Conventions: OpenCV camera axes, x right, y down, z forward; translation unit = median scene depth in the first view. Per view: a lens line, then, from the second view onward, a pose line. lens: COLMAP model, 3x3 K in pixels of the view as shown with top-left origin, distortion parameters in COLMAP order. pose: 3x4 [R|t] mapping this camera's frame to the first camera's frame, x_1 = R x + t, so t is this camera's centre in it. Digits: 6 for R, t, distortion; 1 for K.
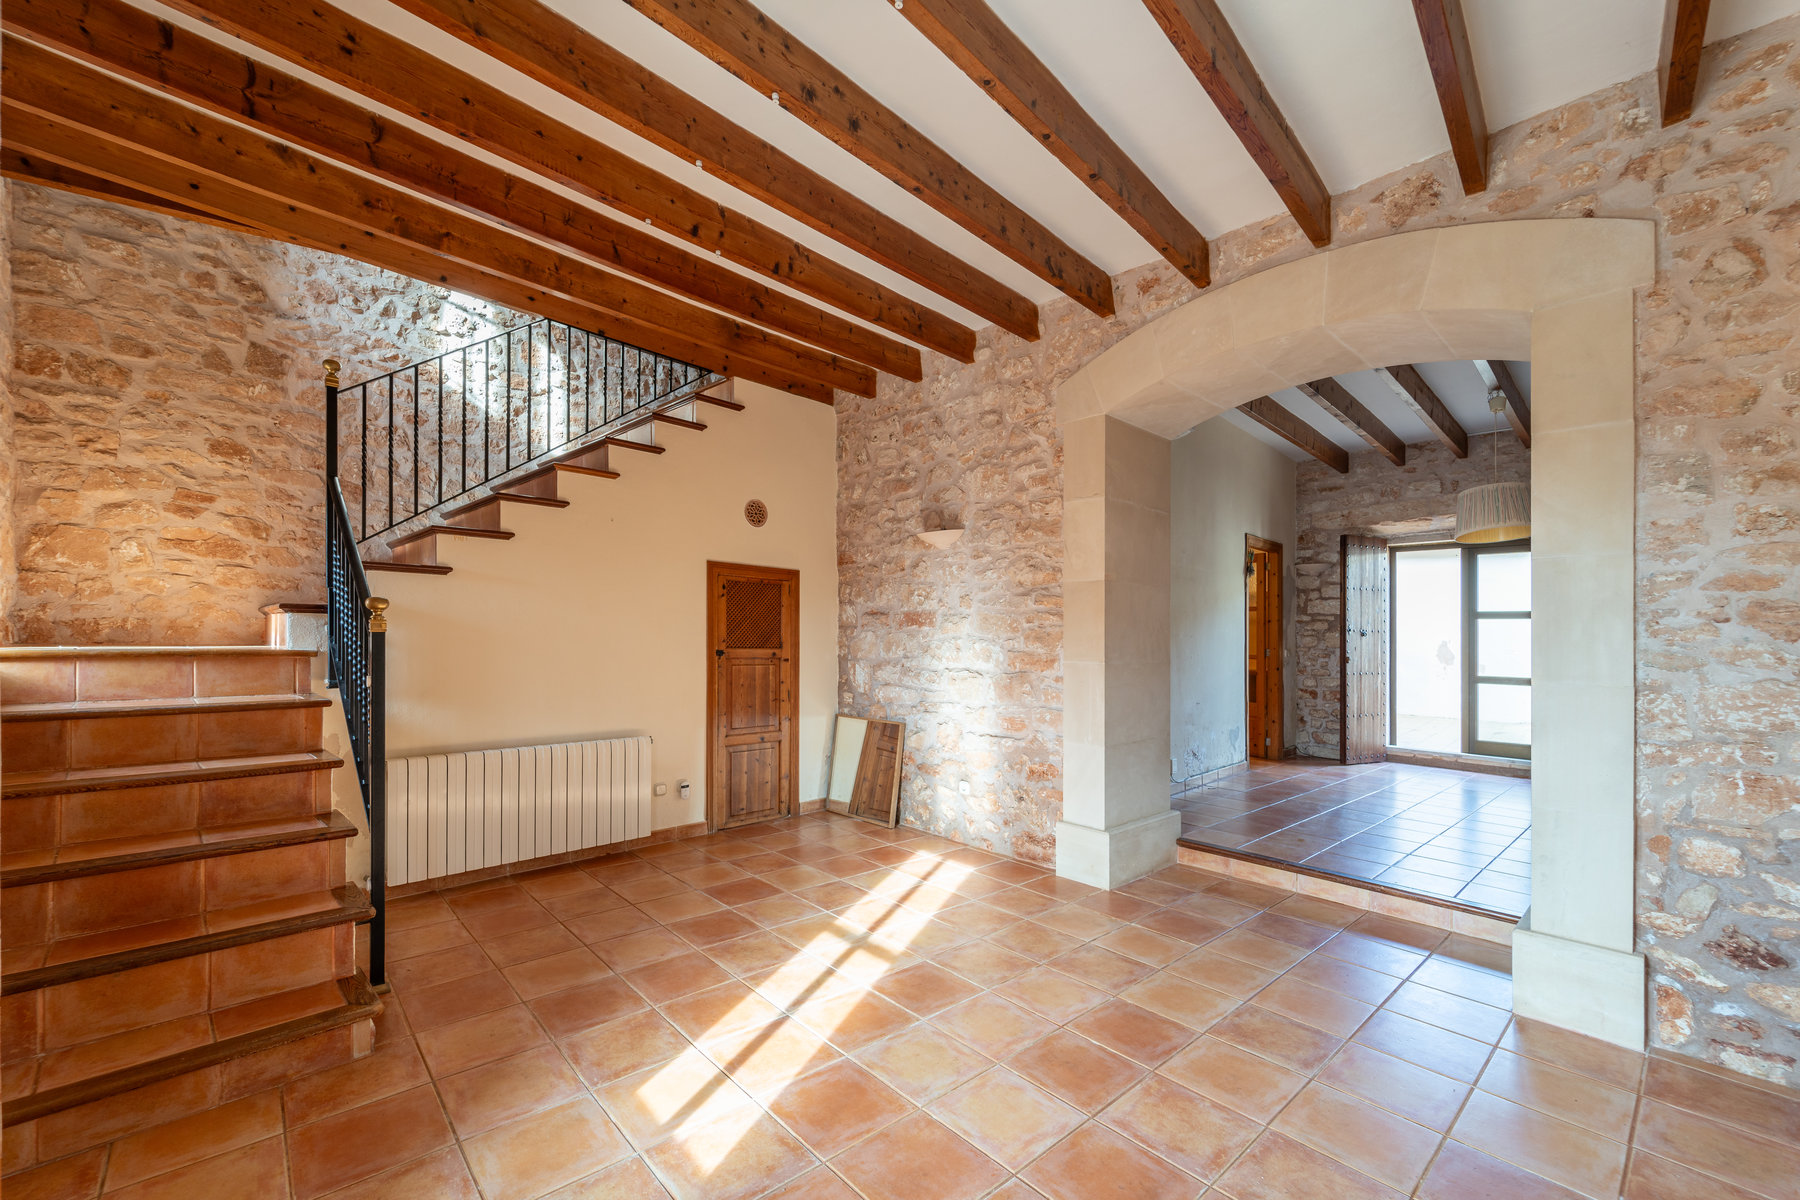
lens RADIAL K [[712.0, 0, 899.9], [0, 712.0, 640.0], [0, 0, 1]] dist [-0.000231, -0.000091]
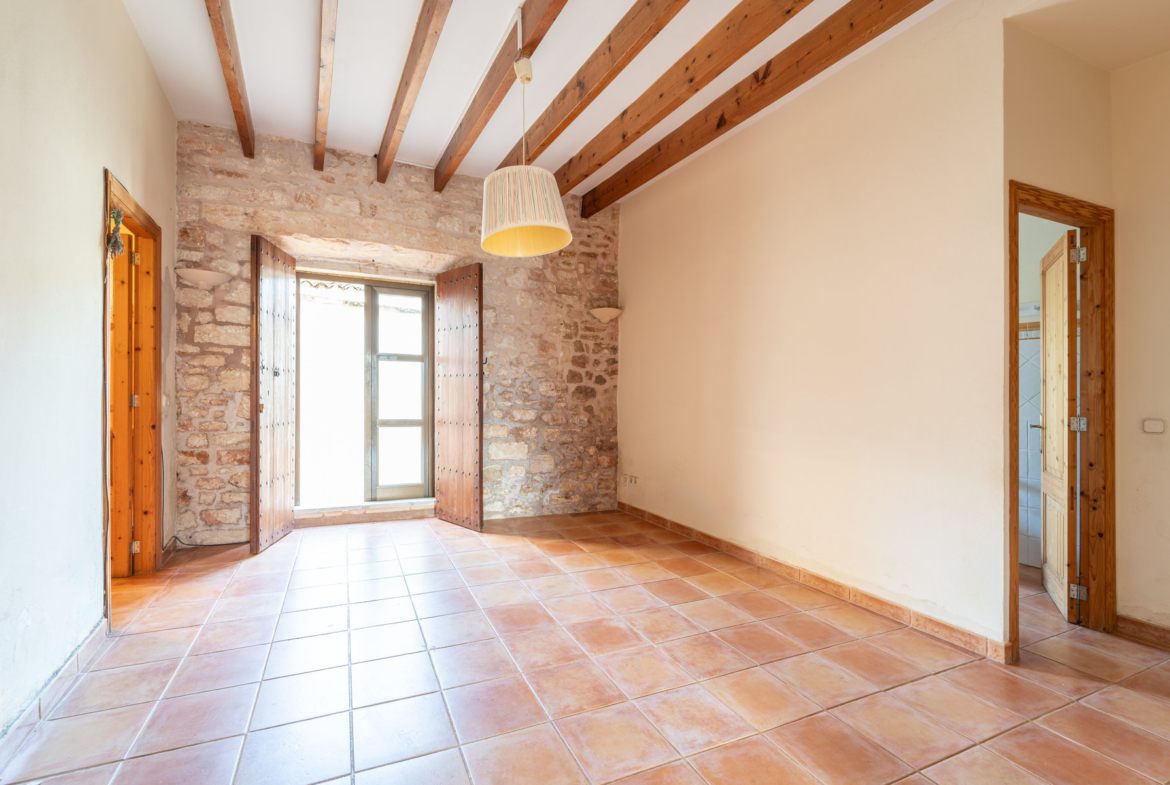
lens RADIAL K [[530.3, 0, 583.1], [0, 530.3, 387.8], [0, 0, 1]] dist [-0.002355, -0.000626]
pose [[0.318047, -0.001833, 0.948073, 0.210790], [-0.003617, 0.999989, 0.003147, 0.004233], [-0.948068, -0.004430, 0.318037, 0.494147]]
